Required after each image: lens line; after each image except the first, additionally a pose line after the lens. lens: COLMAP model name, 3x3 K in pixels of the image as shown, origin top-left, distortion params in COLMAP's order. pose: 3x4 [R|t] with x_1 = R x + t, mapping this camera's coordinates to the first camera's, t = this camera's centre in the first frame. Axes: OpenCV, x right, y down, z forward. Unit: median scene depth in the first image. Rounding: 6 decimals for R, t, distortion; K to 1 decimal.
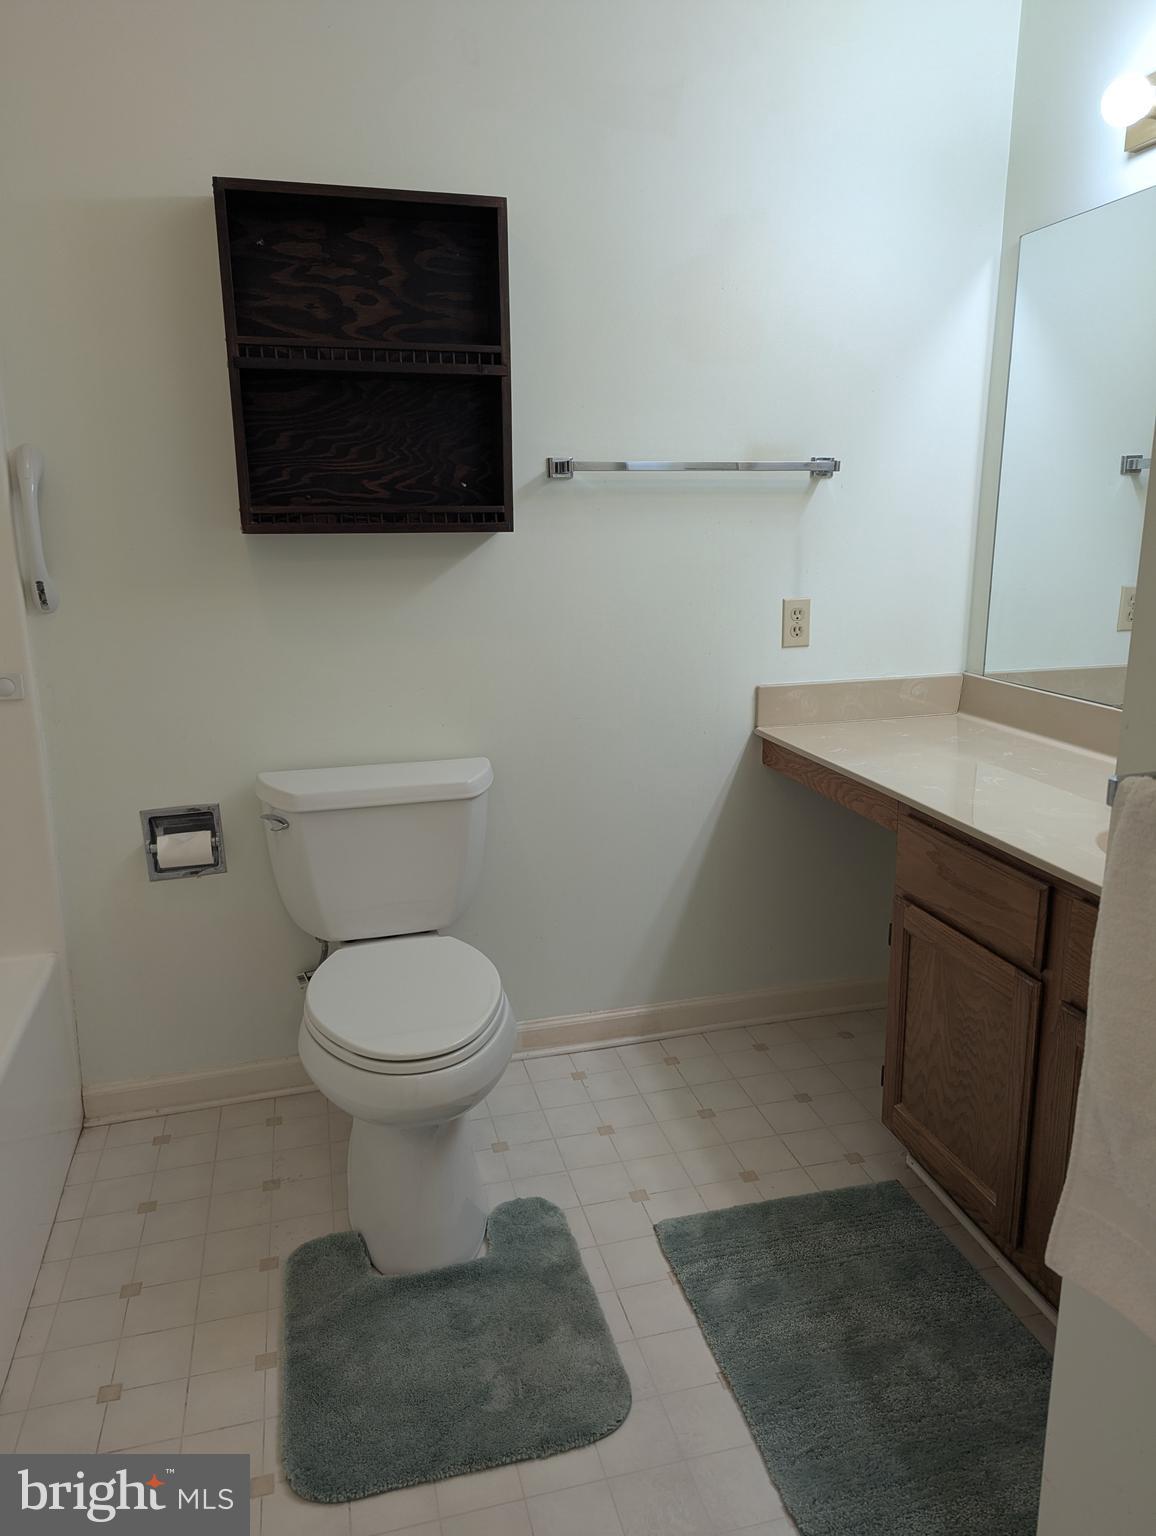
lens RADIAL K [[1083.9, 0, 572.6], [0, 1083.9, 763.7], [0, 0, 1]] dist [0.077042, -0.057783]
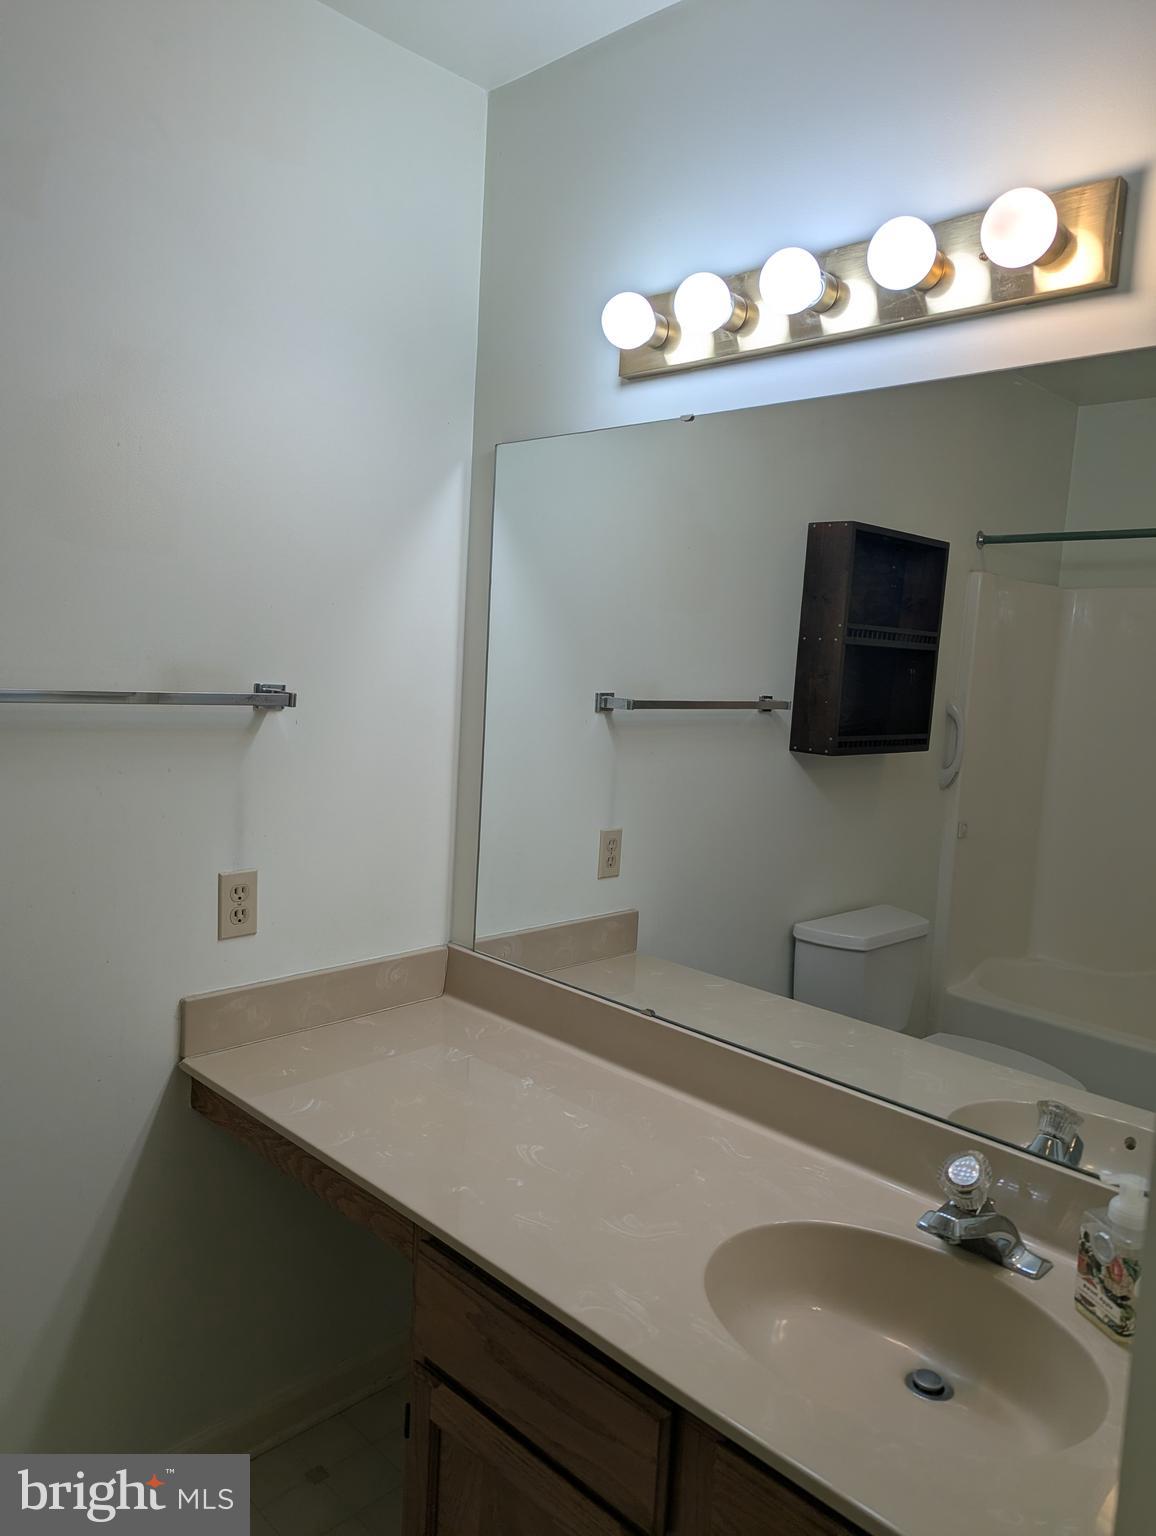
lens RADIAL K [[1083.9, 0, 572.6], [0, 1083.9, 763.7], [0, 0, 1]] dist [0.077042, -0.057783]
pose [[0.857457, -0.000621, 0.514556, 0.025144], [0.059627, 0.993382, -0.098164, -0.141614], [-0.511090, 0.114853, 0.851819, 0.272717]]
